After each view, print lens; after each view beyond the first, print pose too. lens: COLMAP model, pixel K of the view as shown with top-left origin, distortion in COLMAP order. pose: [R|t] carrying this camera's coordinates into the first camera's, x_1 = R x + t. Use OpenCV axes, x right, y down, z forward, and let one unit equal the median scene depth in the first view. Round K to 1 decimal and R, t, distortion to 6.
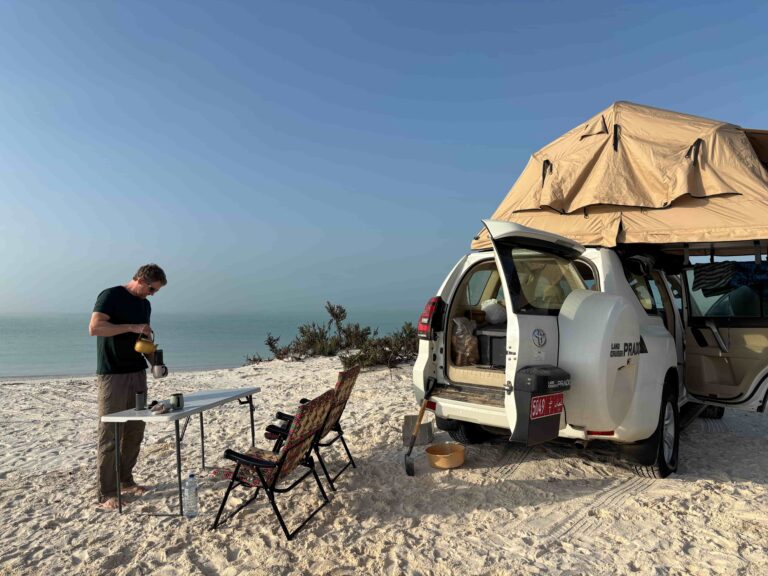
lens RADIAL K [[591.4, 0, 384.0], [0, 591.4, 288.0], [0, 0, 1]] dist [0.006645, 0.000472]
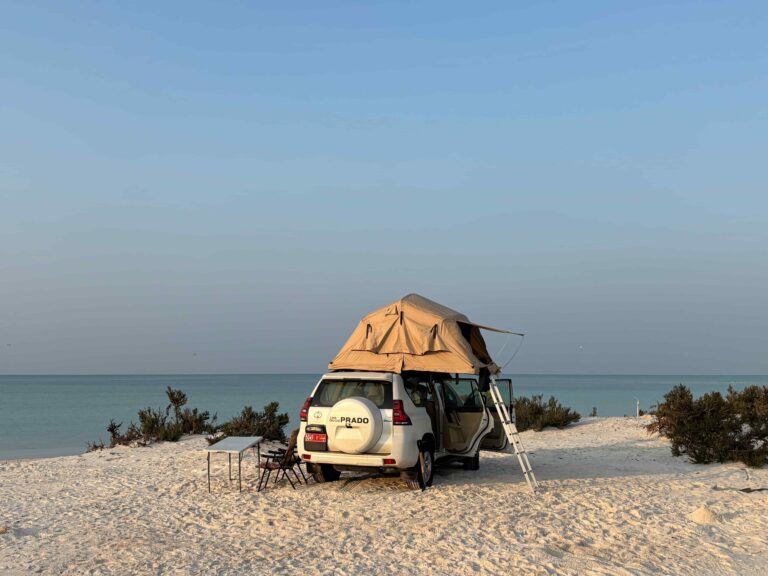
lens RADIAL K [[591.4, 0, 384.0], [0, 591.4, 288.0], [0, 0, 1]] dist [0.006645, 0.000472]
pose [[0.961370, 0.044659, 0.271614, -0.209121], [-0.006998, 0.990397, -0.138073, -0.070372], [-0.275172, 0.130838, 0.952450, -0.875926]]
